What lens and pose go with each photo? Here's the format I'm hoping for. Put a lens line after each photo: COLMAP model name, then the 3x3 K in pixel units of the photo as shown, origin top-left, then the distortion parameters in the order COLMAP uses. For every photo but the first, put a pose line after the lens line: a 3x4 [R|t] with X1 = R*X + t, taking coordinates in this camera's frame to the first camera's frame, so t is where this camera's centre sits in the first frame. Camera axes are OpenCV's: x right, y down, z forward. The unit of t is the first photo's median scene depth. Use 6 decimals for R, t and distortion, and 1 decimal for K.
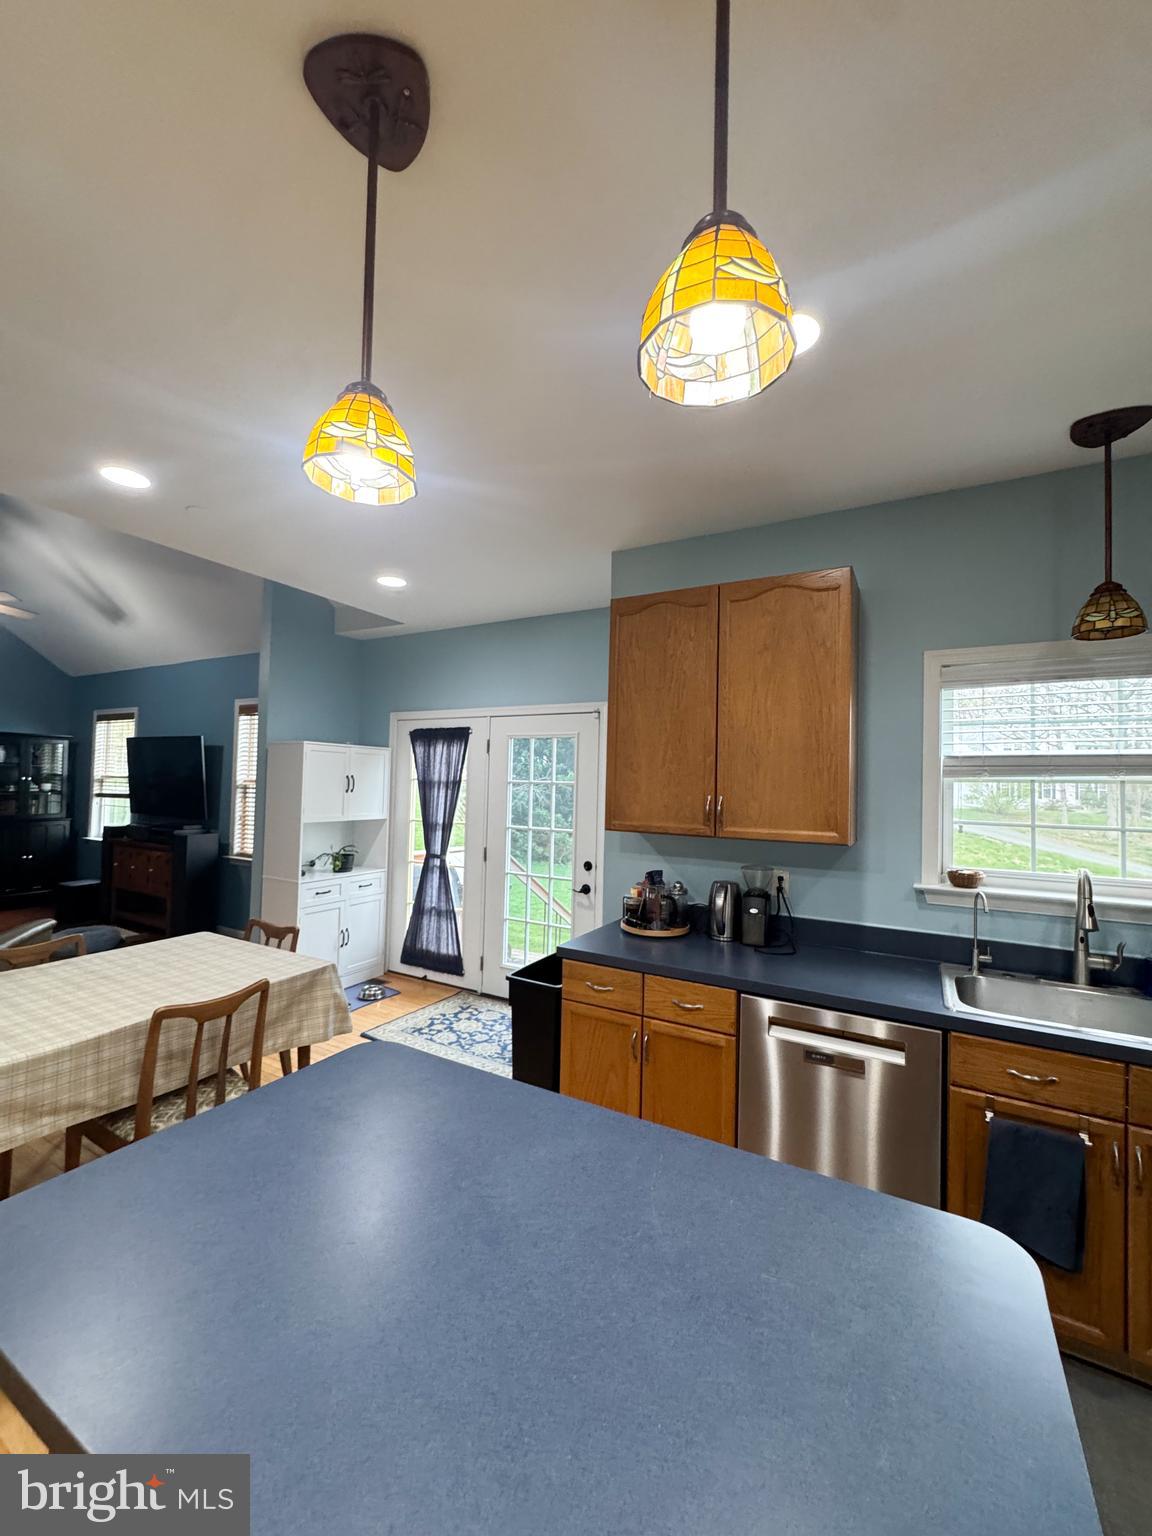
lens RADIAL K [[614.2, 0, 577.0], [0, 614.2, 767.8], [0, 0, 1]] dist [-0.003235, 0.000382]
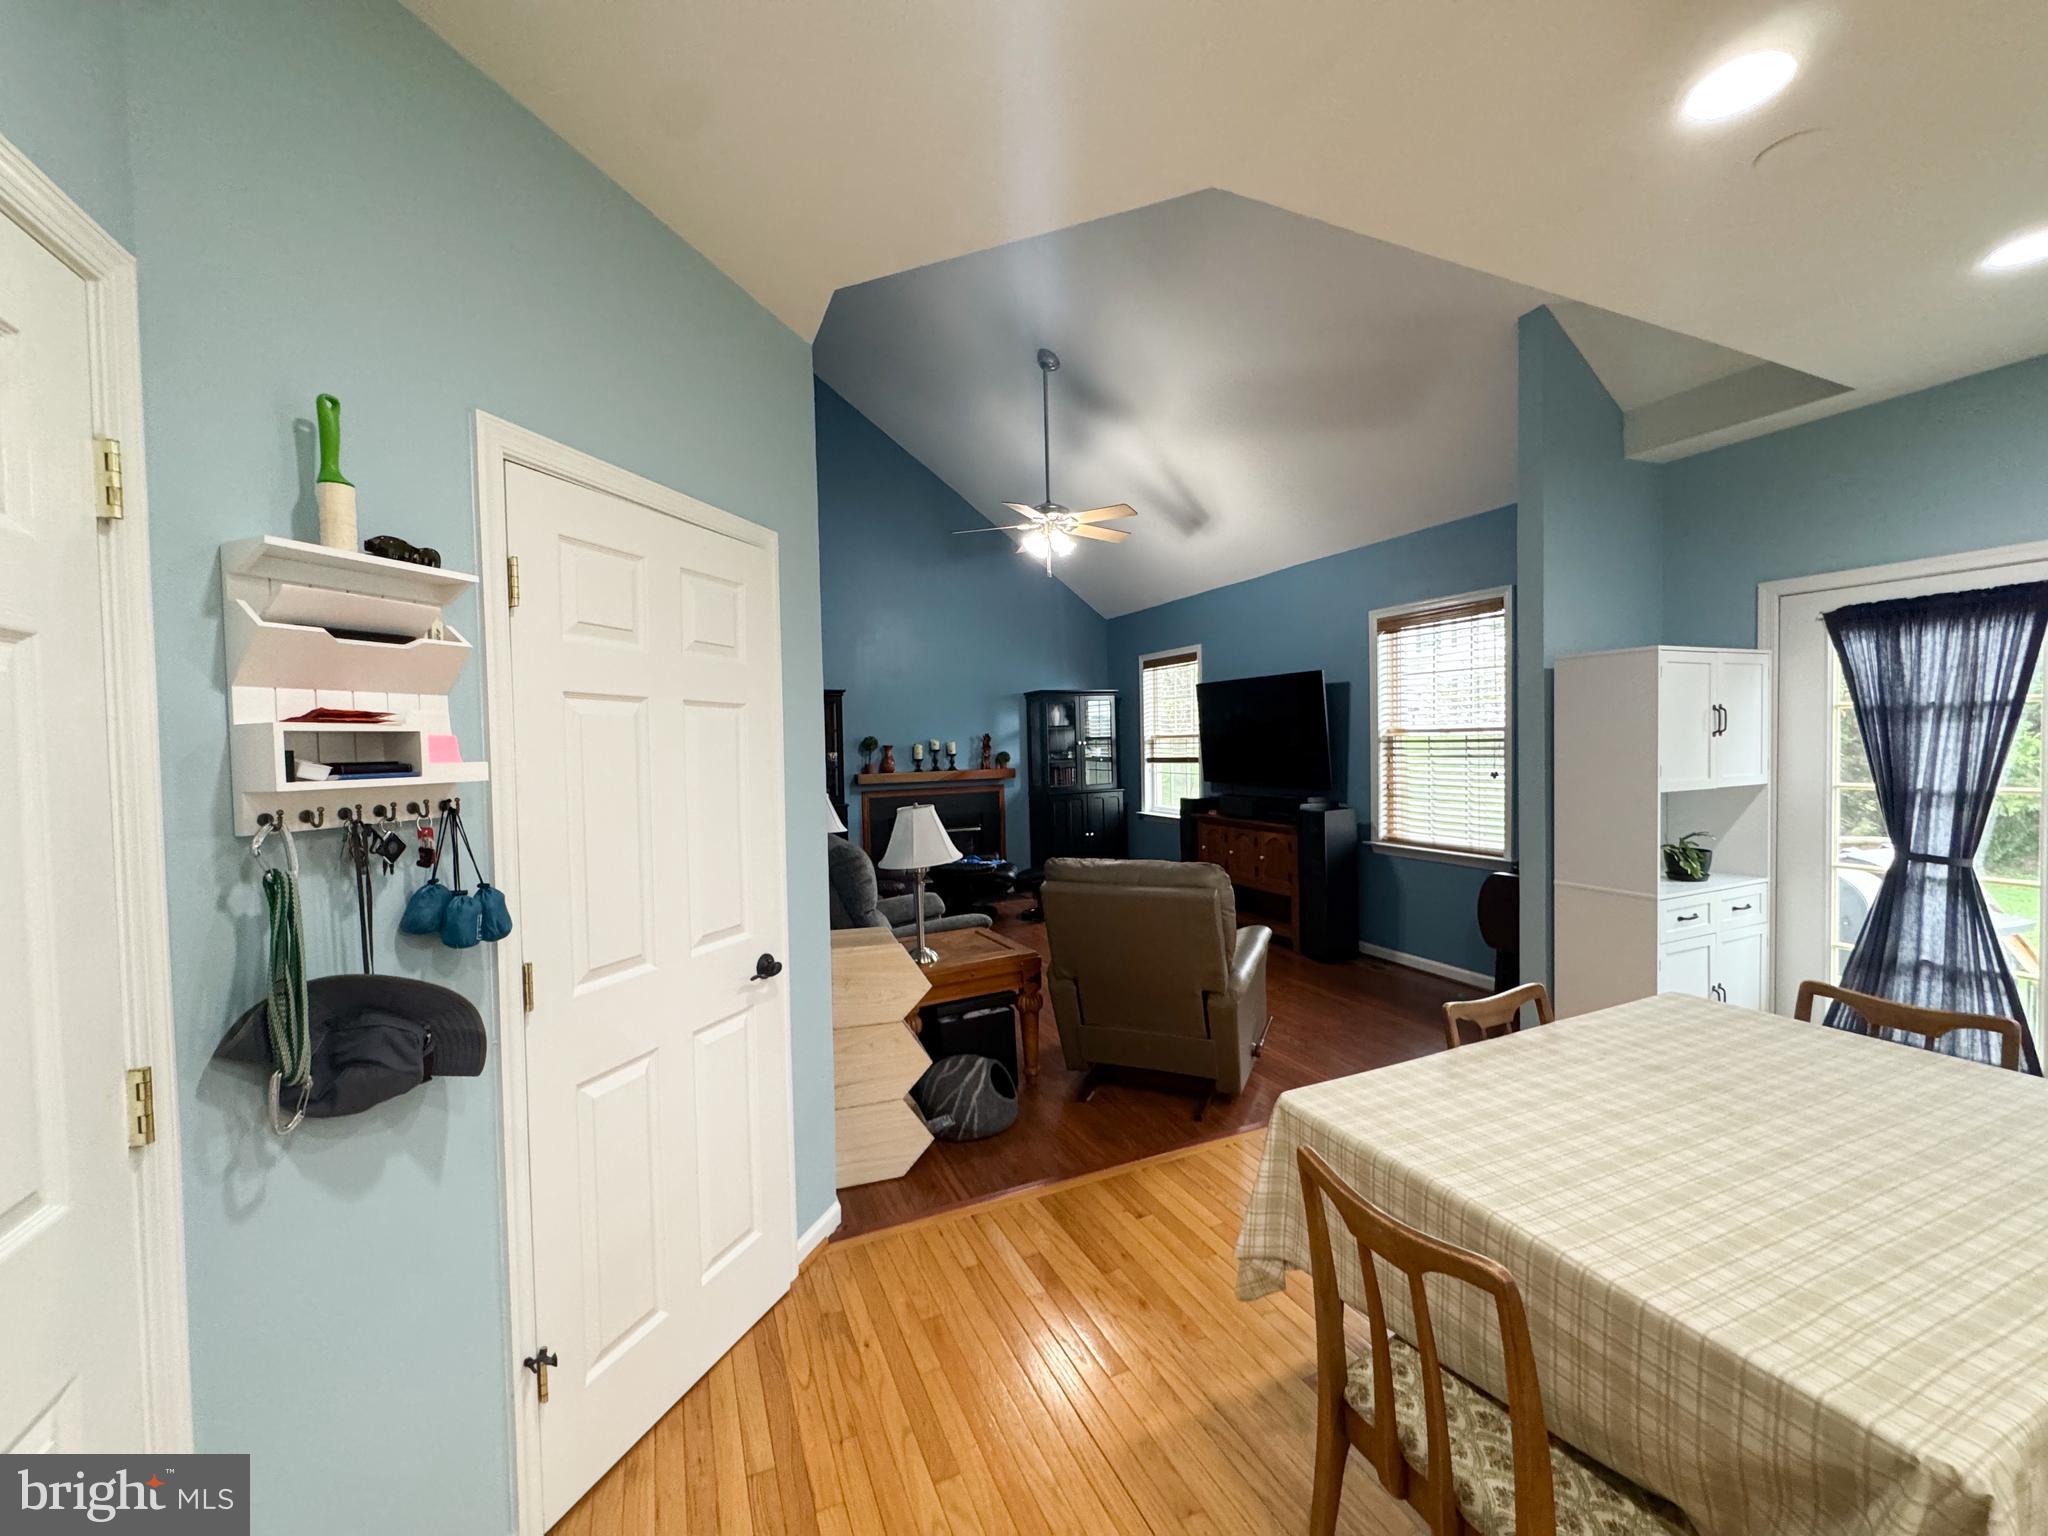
lens RADIAL K [[818.9, 0, 1026.3], [0, 818.9, 765.8], [0, 0, 1]] dist [-0.003235, 0.000382]
pose [[0.801132, -0.024113, -0.598002, -0.735636], [0.057518, 0.997665, 0.036828, 0.008028], [0.595718, -0.063900, 0.800648, 0.096840]]
